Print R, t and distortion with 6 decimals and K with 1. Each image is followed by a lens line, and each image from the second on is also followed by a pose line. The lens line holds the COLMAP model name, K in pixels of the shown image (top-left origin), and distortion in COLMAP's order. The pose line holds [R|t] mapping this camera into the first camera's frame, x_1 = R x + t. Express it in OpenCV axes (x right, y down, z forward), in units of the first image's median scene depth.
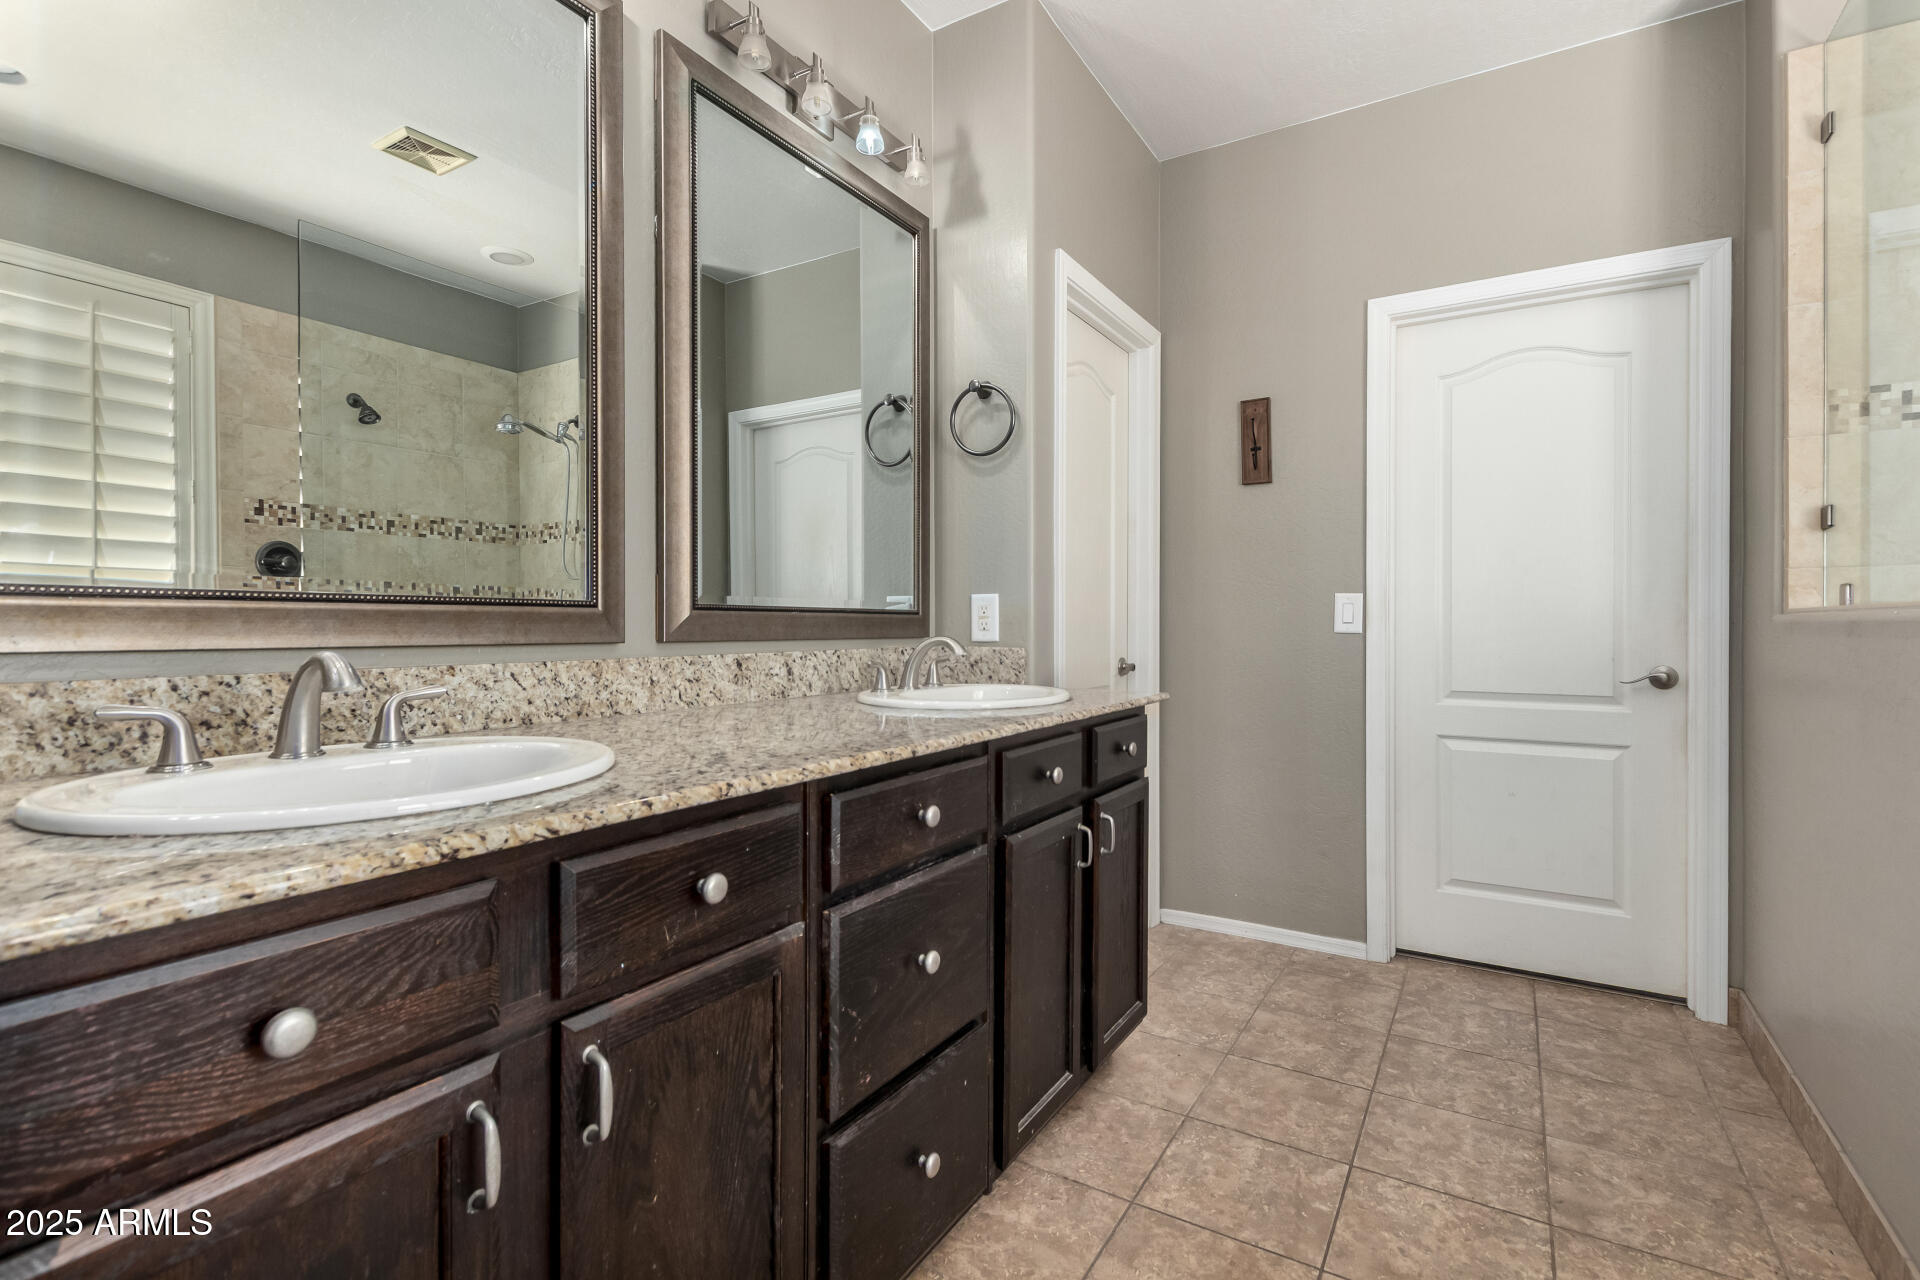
lens RADIAL K [[888.5, 0, 974.0], [0, 888.5, 630.6], [0, 0, 1]] dist [0.018028, -0.007055]
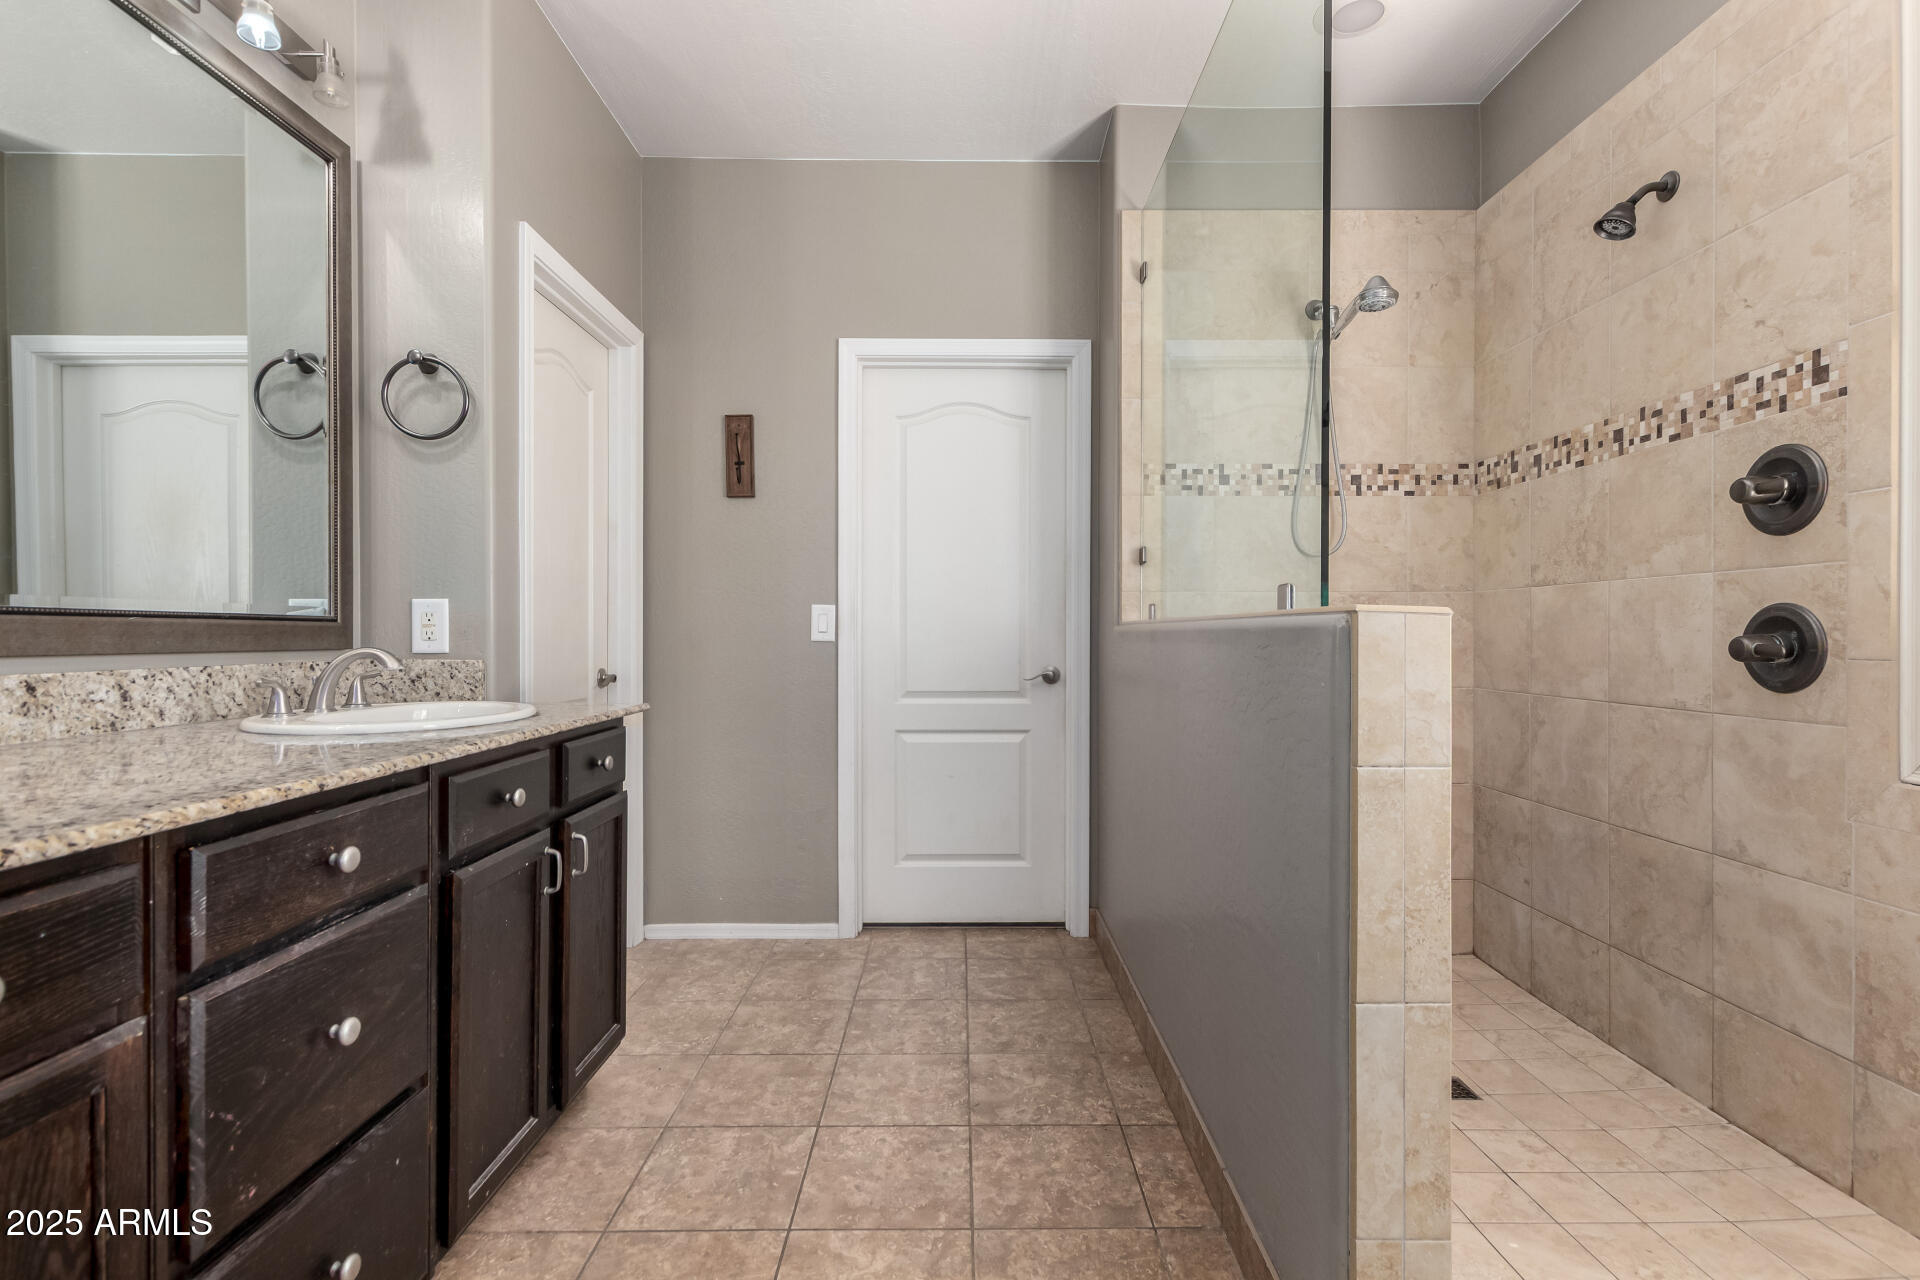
lens RADIAL K [[883.8, 0, 964.9], [0, 883.8, 638.0], [0, 0, 1]] dist [0.016613, -0.006753]
pose [[0.853524, -0.003152, 0.521044, 0.008106], [0.004089, 0.999991, -0.000649, 0.000321], [-0.521037, 0.002684, 0.853530, -0.020536]]
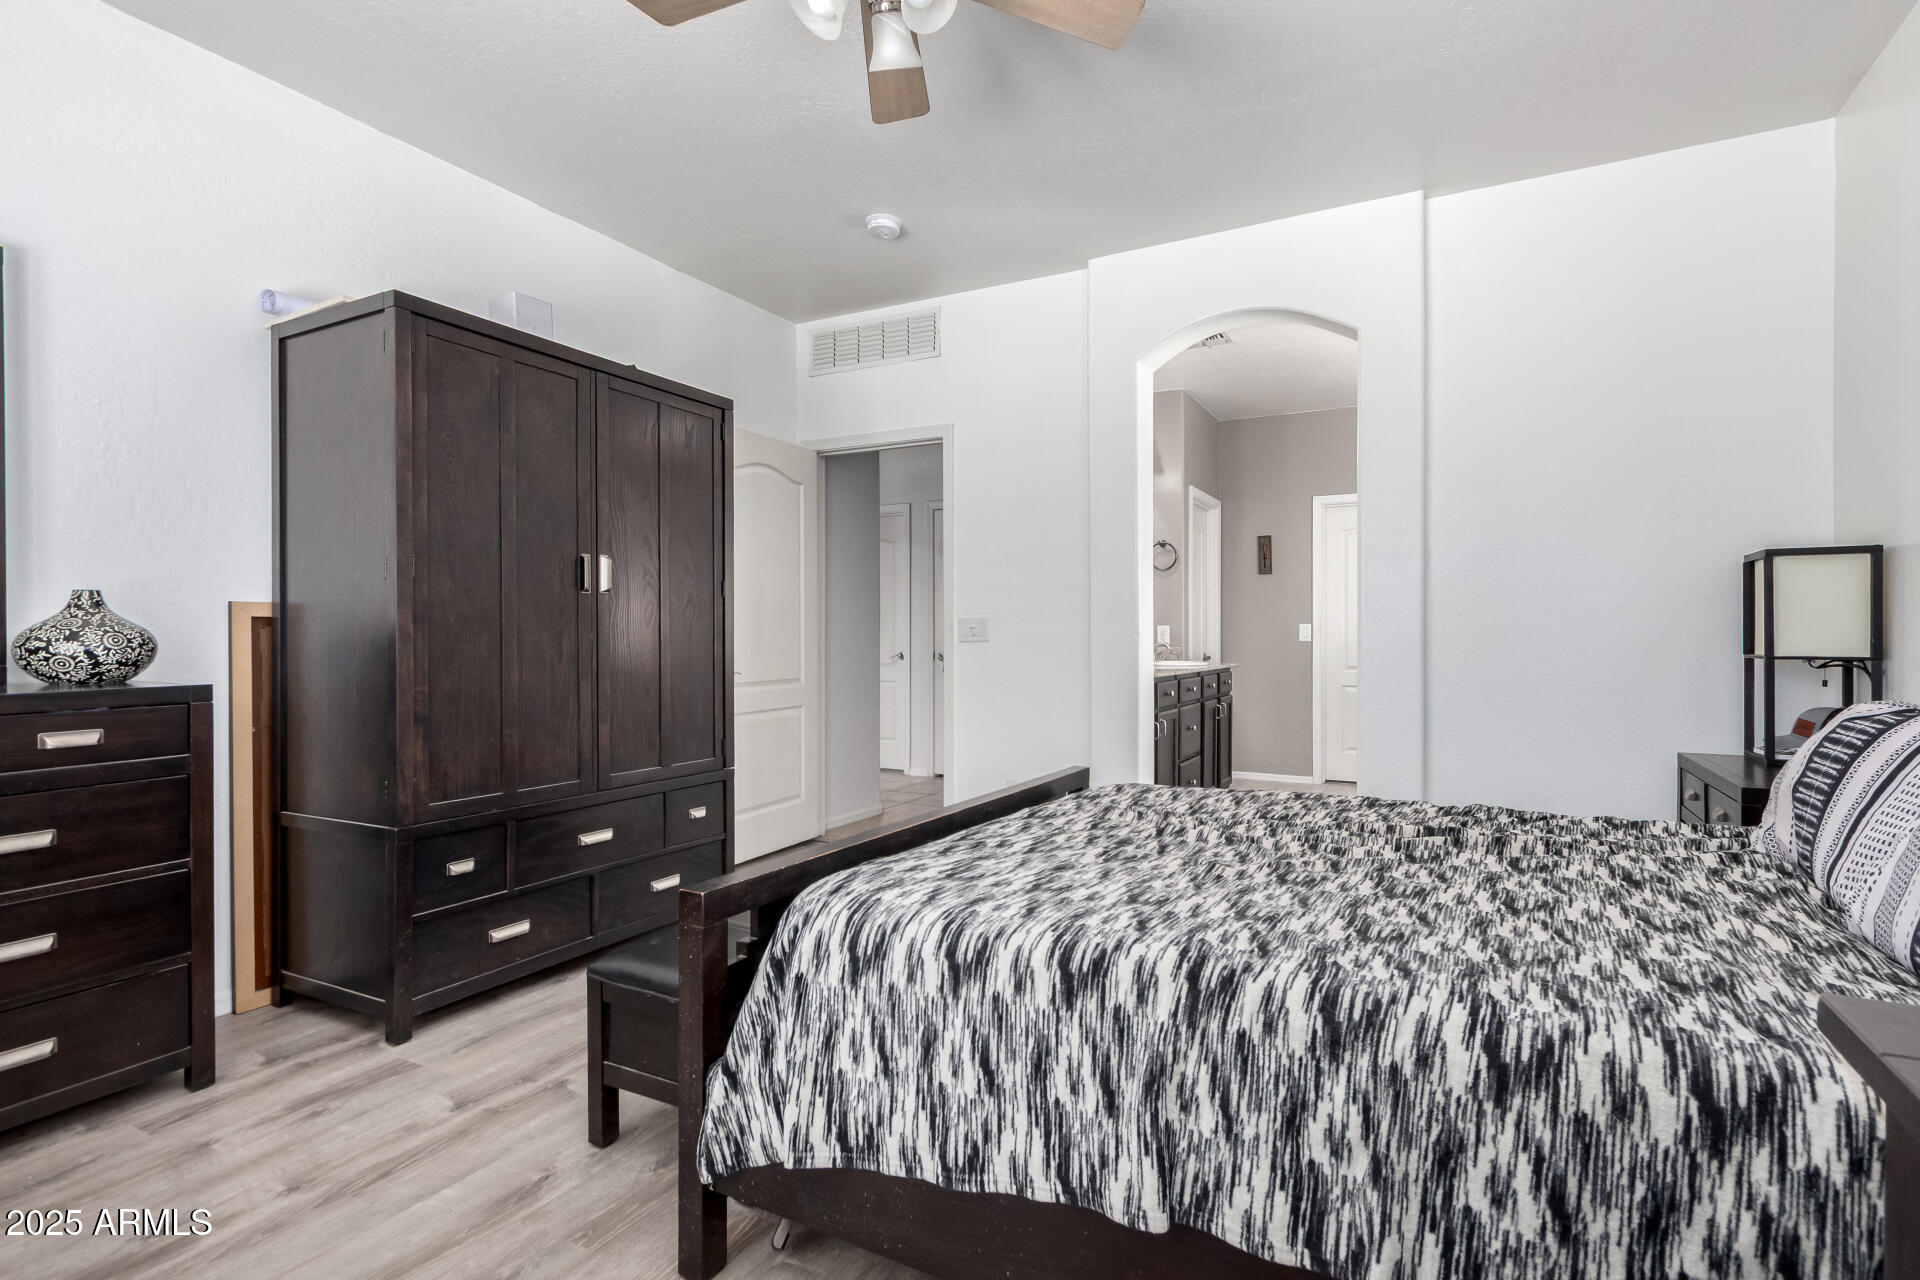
lens RADIAL K [[922.9, 0, 984.9], [0, 922.9, 638.3], [0, 0, 1]] dist [0.002477, 0.000202]
pose [[0.998149, 0.002855, 0.060742, -0.894470], [-0.002756, 0.999995, -0.001717, 0.002866], [-0.060747, 0.001546, 0.998152, -2.161335]]
